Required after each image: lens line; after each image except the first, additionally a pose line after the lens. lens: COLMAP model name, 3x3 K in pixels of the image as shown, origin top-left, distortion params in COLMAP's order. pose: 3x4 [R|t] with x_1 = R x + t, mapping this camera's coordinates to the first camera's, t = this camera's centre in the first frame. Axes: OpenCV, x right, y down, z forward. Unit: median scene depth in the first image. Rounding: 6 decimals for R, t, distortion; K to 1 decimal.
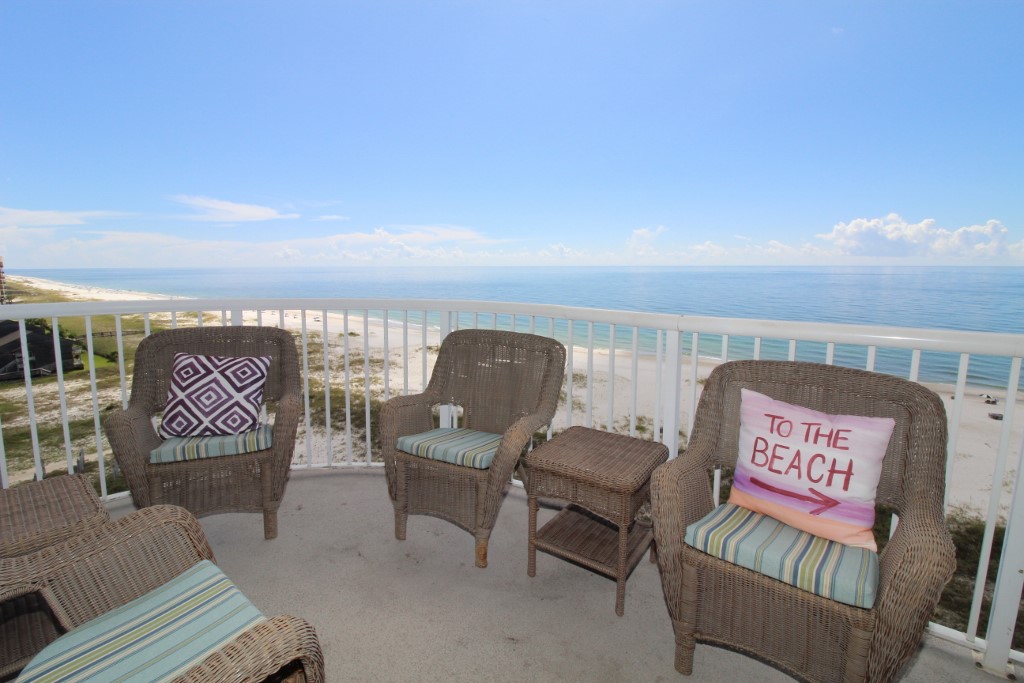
lens RADIAL K [[474.0, 0, 509.0], [0, 474.0, 333.1], [0, 0, 1]] dist [0.000567, -0.012755]
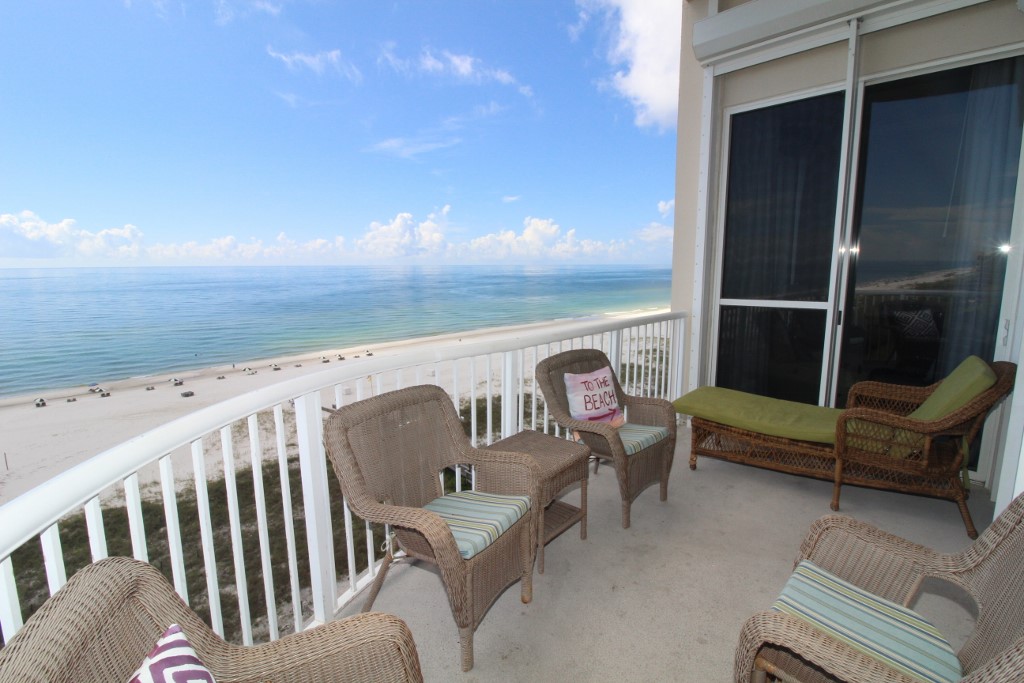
lens RADIAL K [[474.0, 0, 510.5], [0, 474.0, 333.9], [0, 0, 1]] dist [0.000567, -0.012755]
pose [[0.108453, -0.143515, 0.983688, -1.057806], [0.144785, 0.981253, 0.127197, -0.238789], [-0.983502, 0.128629, 0.127198, 0.861160]]
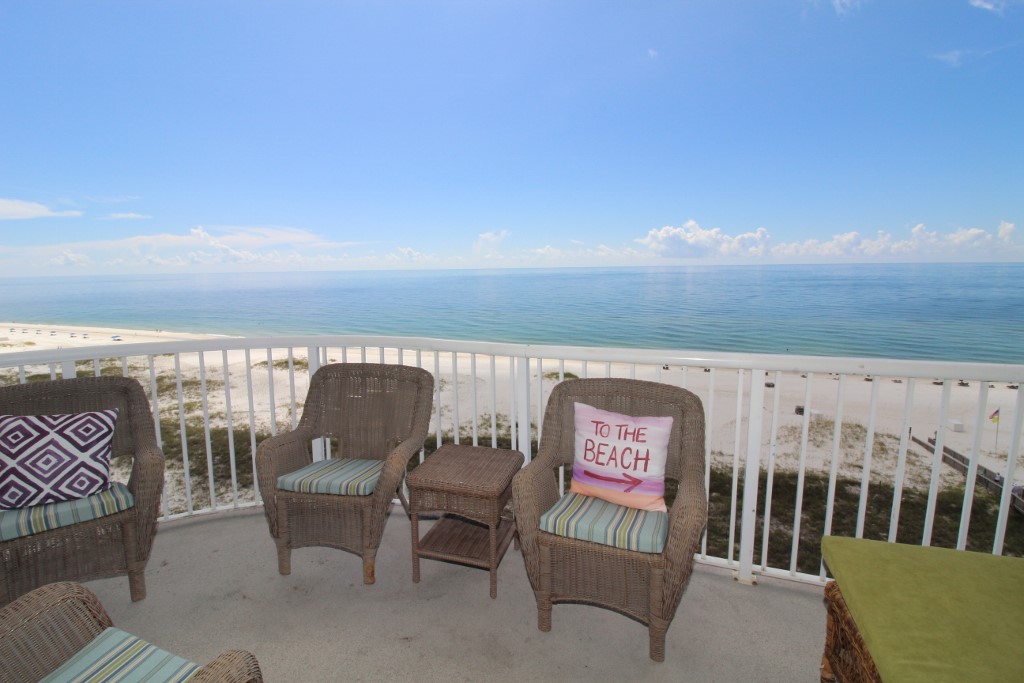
lens RADIAL K [[474.0, 0, 510.6], [0, 474.0, 335.5], [0, 0, 1]] dist [0.000567, -0.012755]
pose [[0.950718, -0.055443, 0.305060, -0.052931], [0.056079, 0.998404, 0.006685, -0.074804], [-0.304944, 0.010752, 0.952310, -0.161459]]
